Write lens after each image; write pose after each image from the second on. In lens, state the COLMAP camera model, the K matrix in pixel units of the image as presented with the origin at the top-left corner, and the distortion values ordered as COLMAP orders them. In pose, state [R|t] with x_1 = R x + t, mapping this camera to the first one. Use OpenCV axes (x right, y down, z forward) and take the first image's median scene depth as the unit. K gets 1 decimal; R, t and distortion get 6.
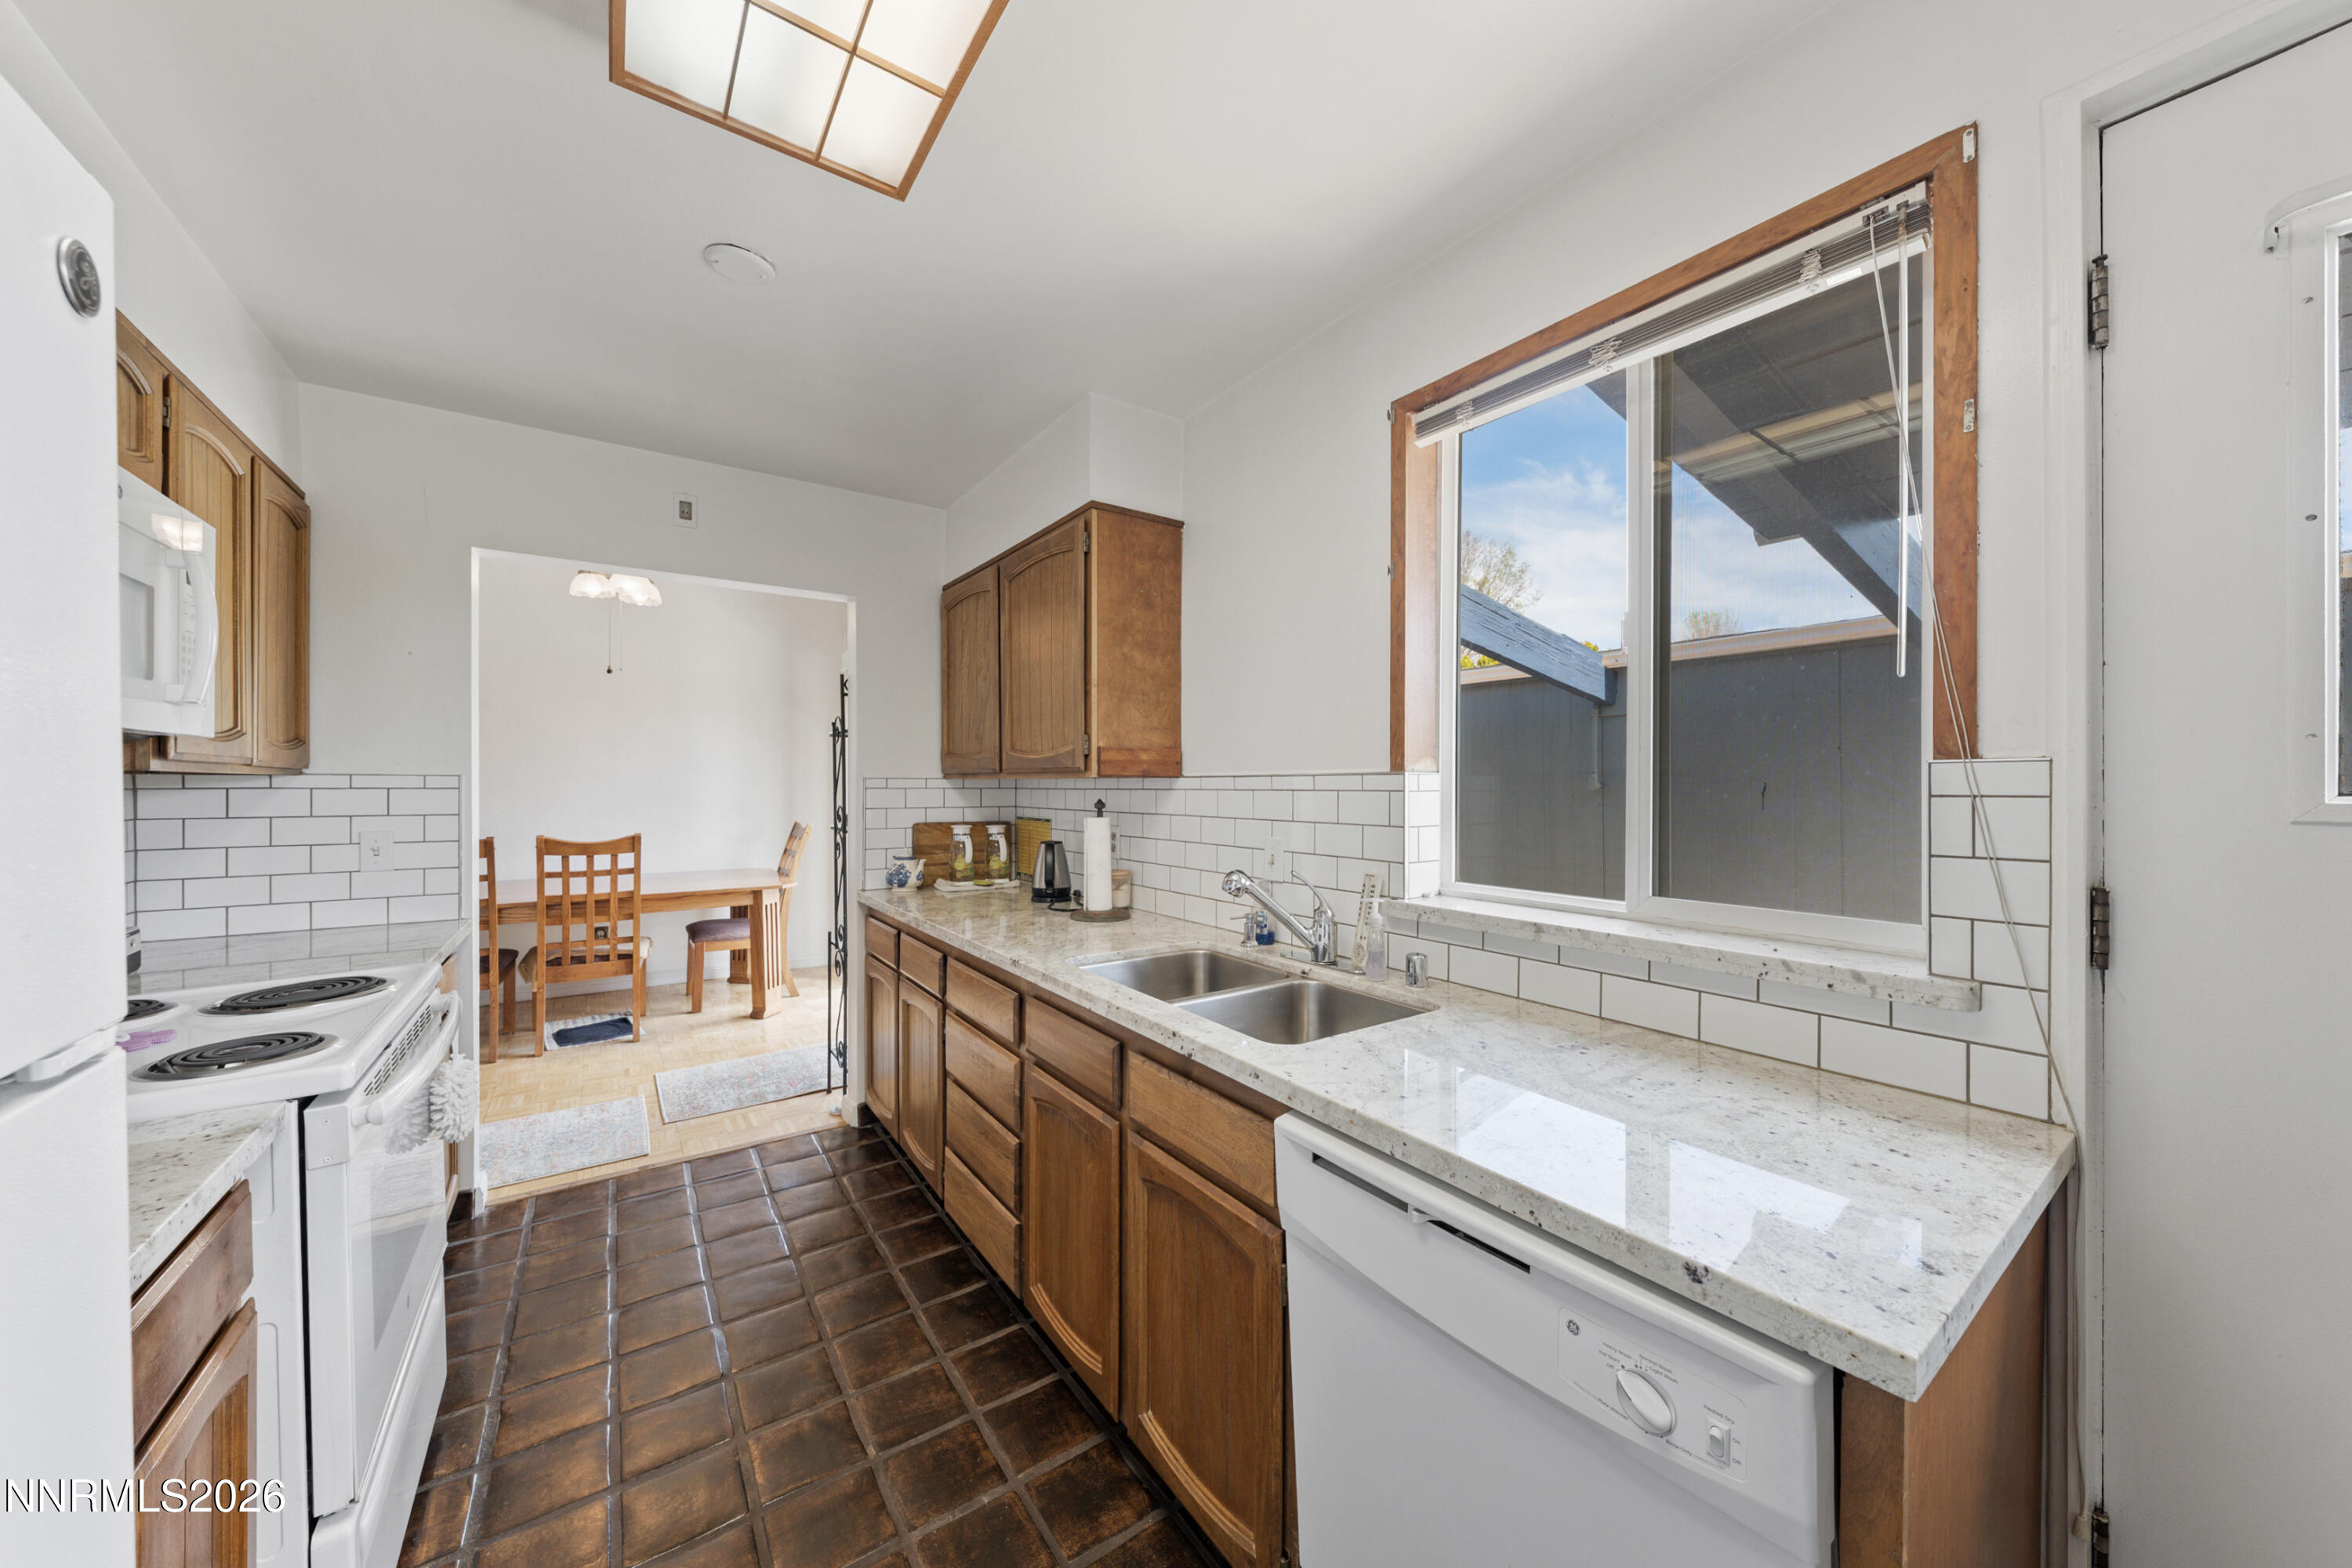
lens RADIAL K [[806.6, 0, 1181.8], [0, 806.6, 787.2], [0, 0, 1]] dist [0.002882, -0.000032]
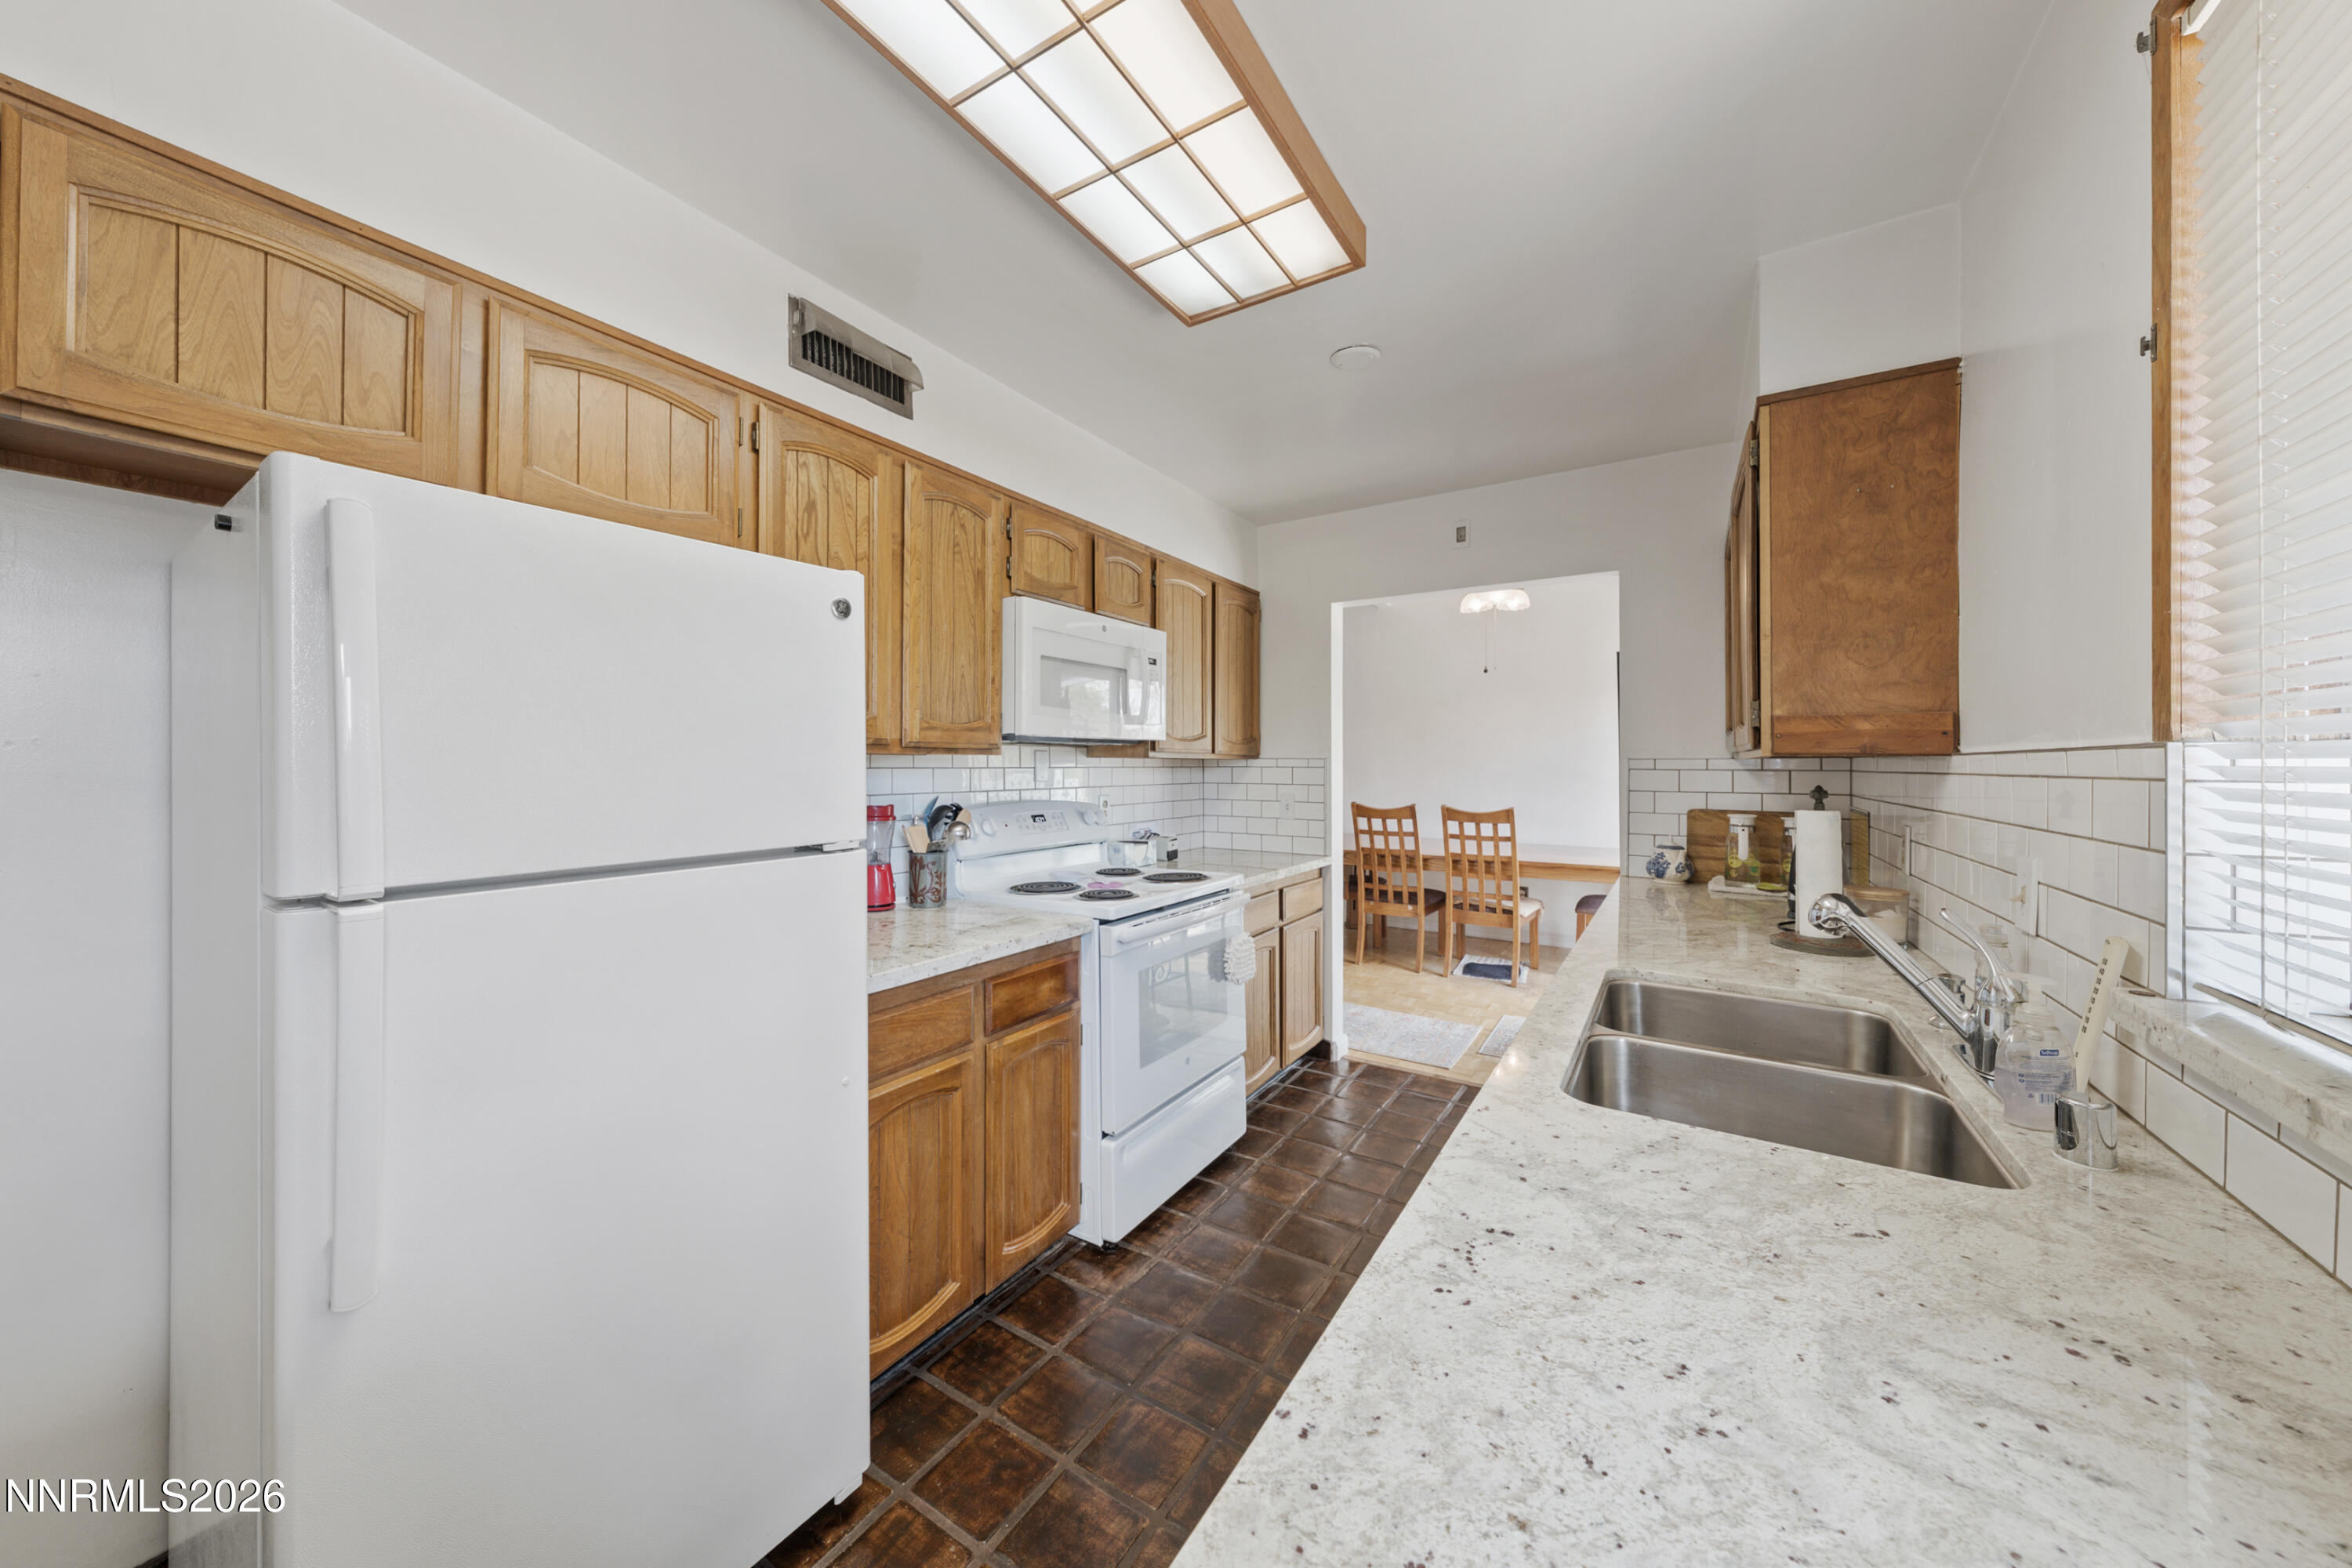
lens RADIAL K [[806.6, 0, 1162.3], [0, 806.6, 763.3], [0, 0, 1]] dist [0.002882, -0.000032]
pose [[0.369294, -0.001208, -0.929312, 0.335797], [-0.004028, 0.999988, -0.002900, -0.000983], [0.929304, 0.004814, 0.369284, 0.159194]]
